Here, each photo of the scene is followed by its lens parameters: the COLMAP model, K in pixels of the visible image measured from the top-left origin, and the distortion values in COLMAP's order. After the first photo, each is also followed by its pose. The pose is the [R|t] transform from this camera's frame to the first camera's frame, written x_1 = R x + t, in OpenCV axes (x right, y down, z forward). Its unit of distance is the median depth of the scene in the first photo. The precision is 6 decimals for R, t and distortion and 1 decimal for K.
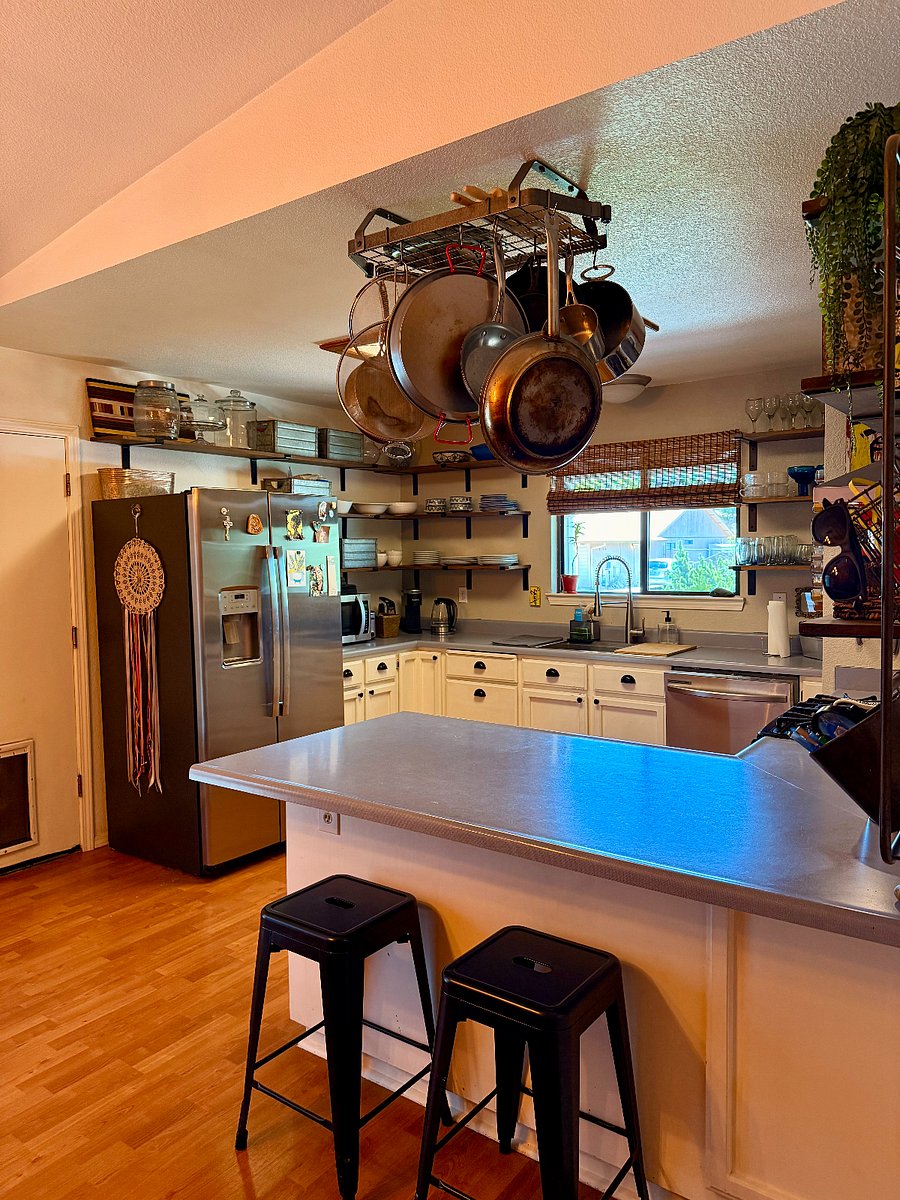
lens RADIAL K [[848.2, 0, 456.6], [0, 848.2, 595.4], [0, 0, 1]] dist [0.067657, 0.000437]
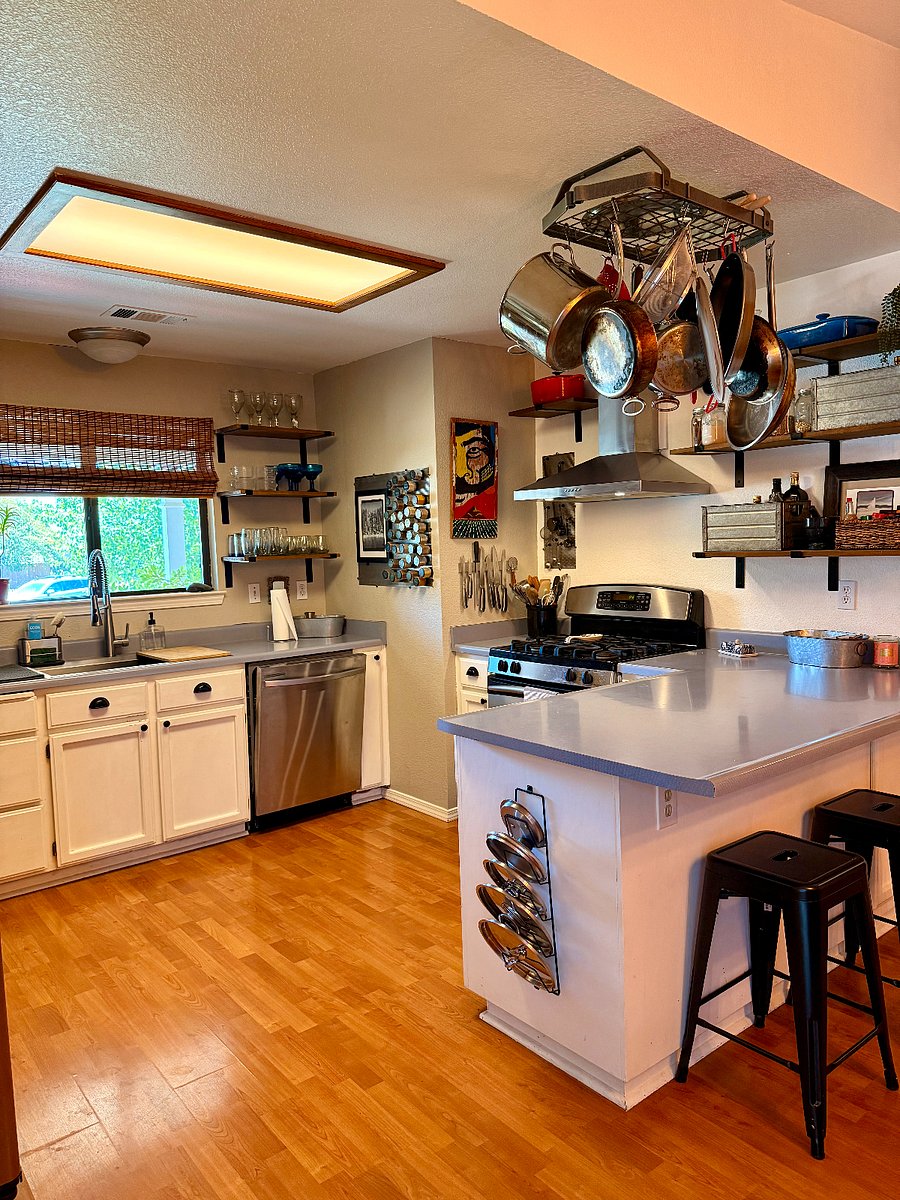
lens RADIAL K [[848.2, 0, 456.8], [0, 848.2, 604.4], [0, 0, 1]] dist [0.067657, 0.000437]
pose [[0.243640, -0.073423, 0.967083, -0.555547], [0.079429, 0.995291, 0.055554, -0.014729], [-0.966608, 0.063279, 0.248324, 0.498971]]
